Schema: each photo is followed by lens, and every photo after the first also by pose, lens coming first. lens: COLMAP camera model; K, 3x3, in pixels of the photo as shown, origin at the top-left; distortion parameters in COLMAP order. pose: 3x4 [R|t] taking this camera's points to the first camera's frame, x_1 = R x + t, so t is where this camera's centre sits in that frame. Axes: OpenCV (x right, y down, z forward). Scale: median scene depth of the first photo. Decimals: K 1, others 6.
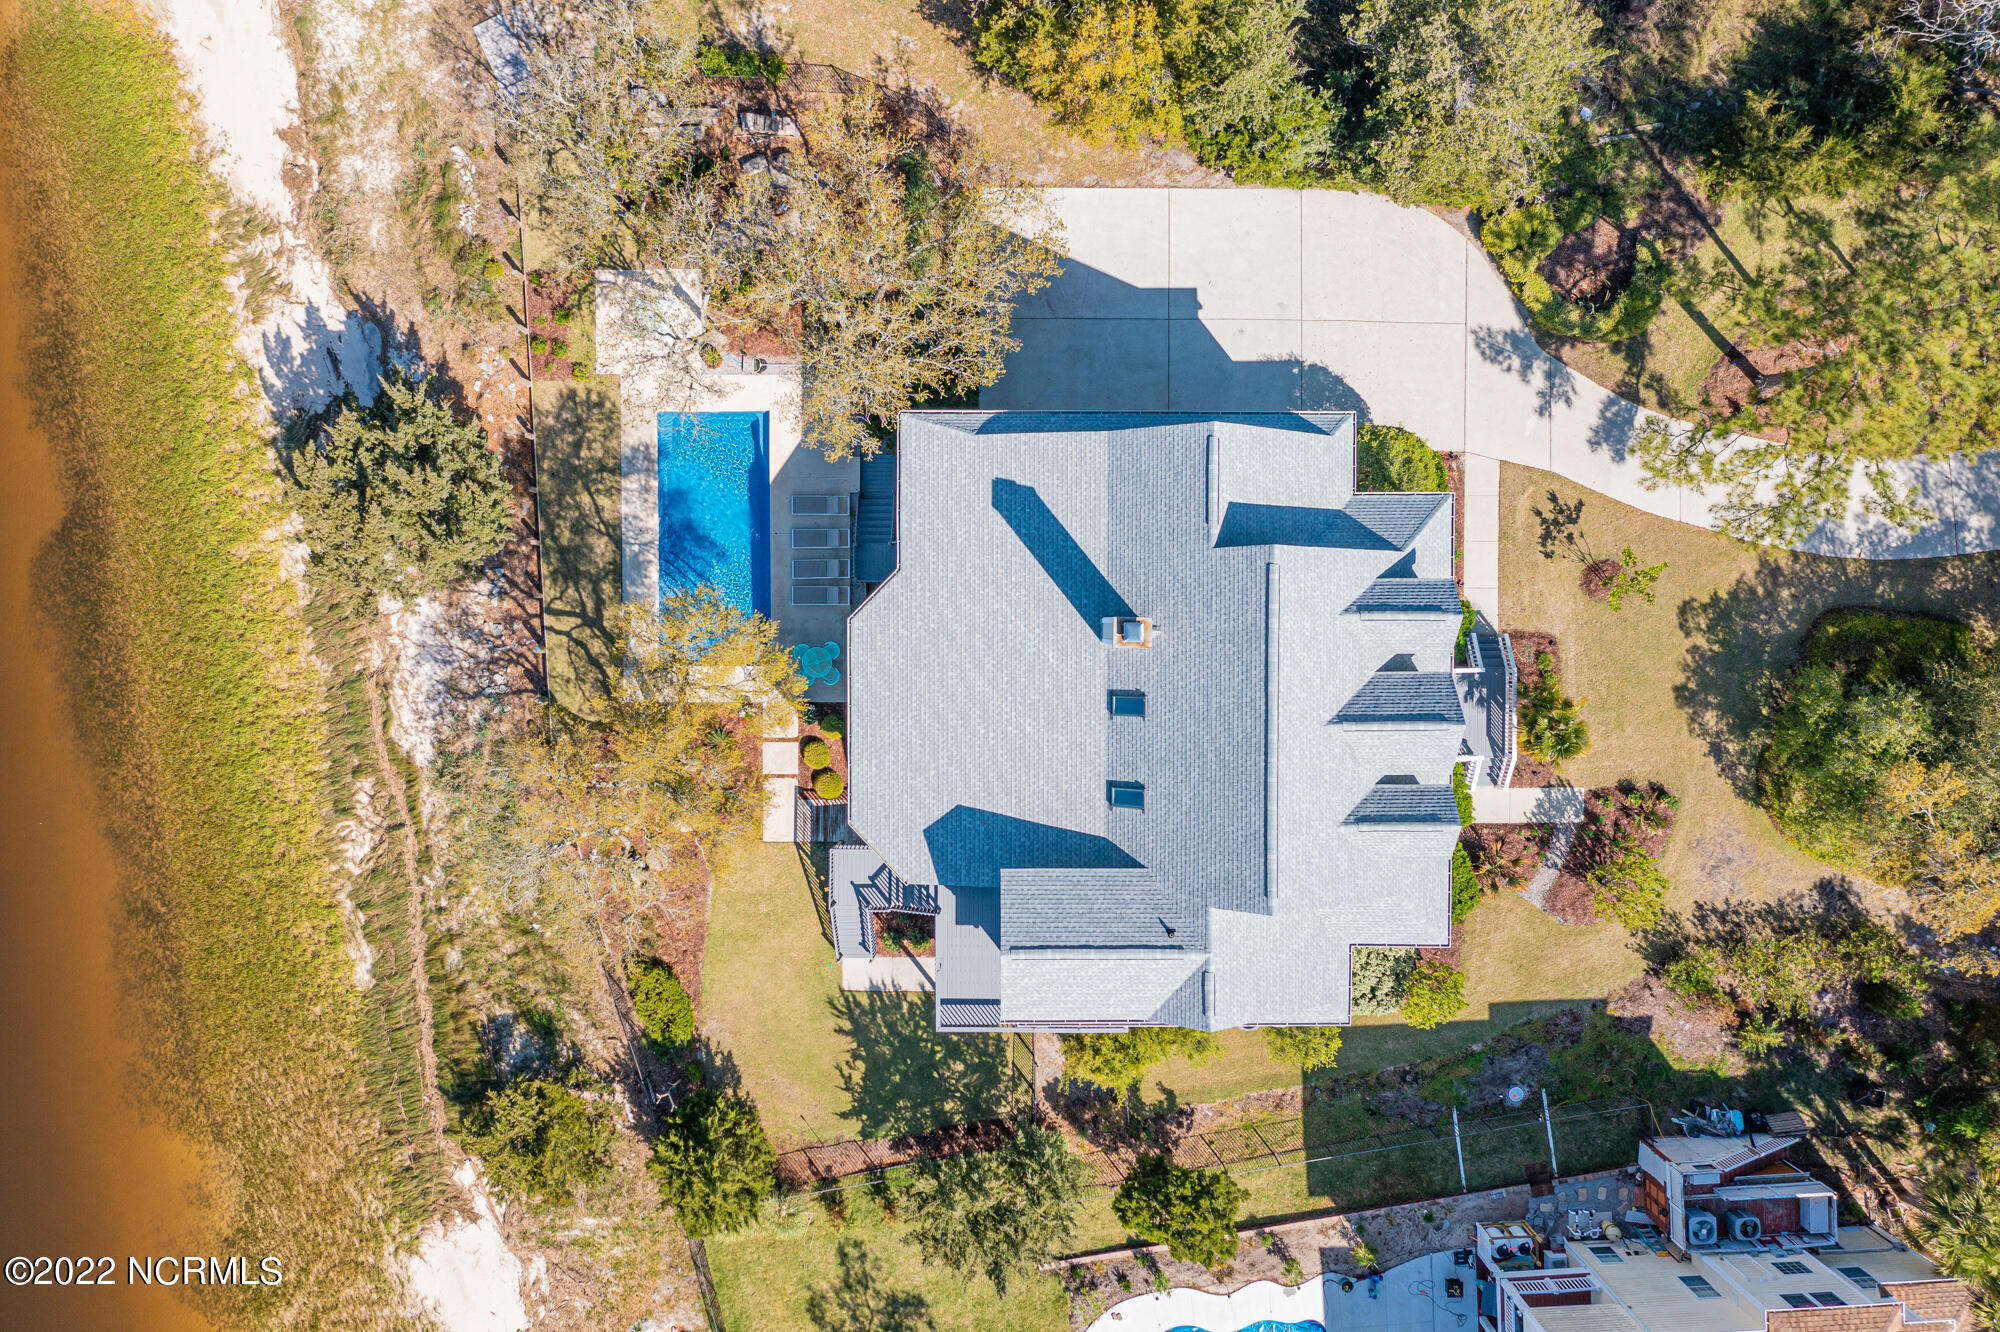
lens RADIAL K [[1611.0, 0, 1000.0], [0, 1611.0, 666.0], [0, 0, 1]] dist [-0.009071, 0.002110]
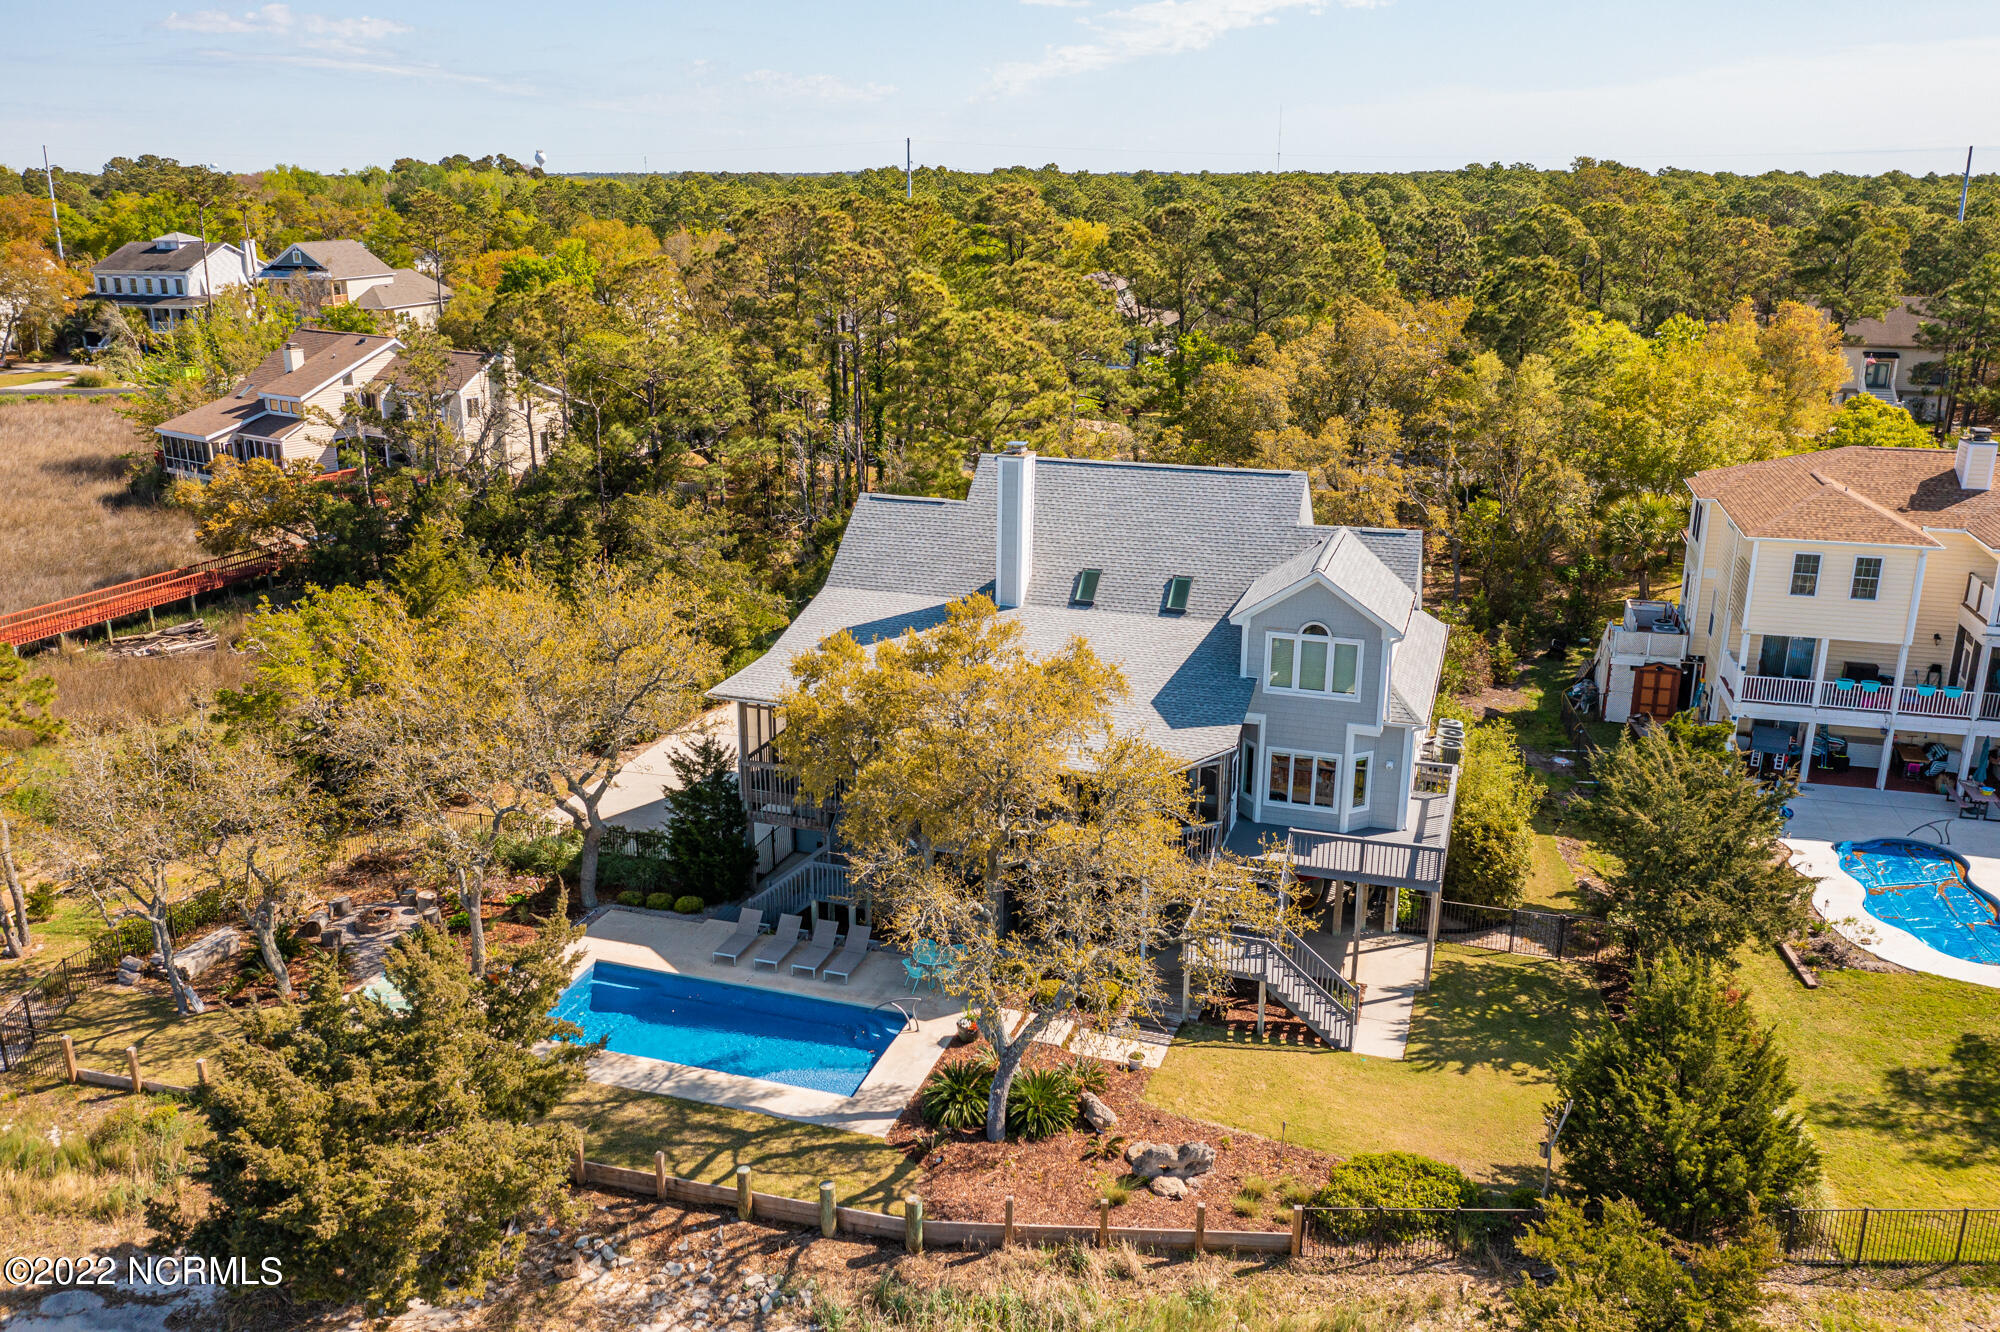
lens RADIAL K [[1611.0, 0, 1000.0], [0, 1611.0, 666.0], [0, 0, 1]] dist [-0.009071, 0.002110]
pose [[0.309867, -0.278268, 0.909148, -0.717061], [0.950631, 0.073768, -0.301427, 0.233385], [0.016811, 0.957666, 0.287389, 0.648704]]
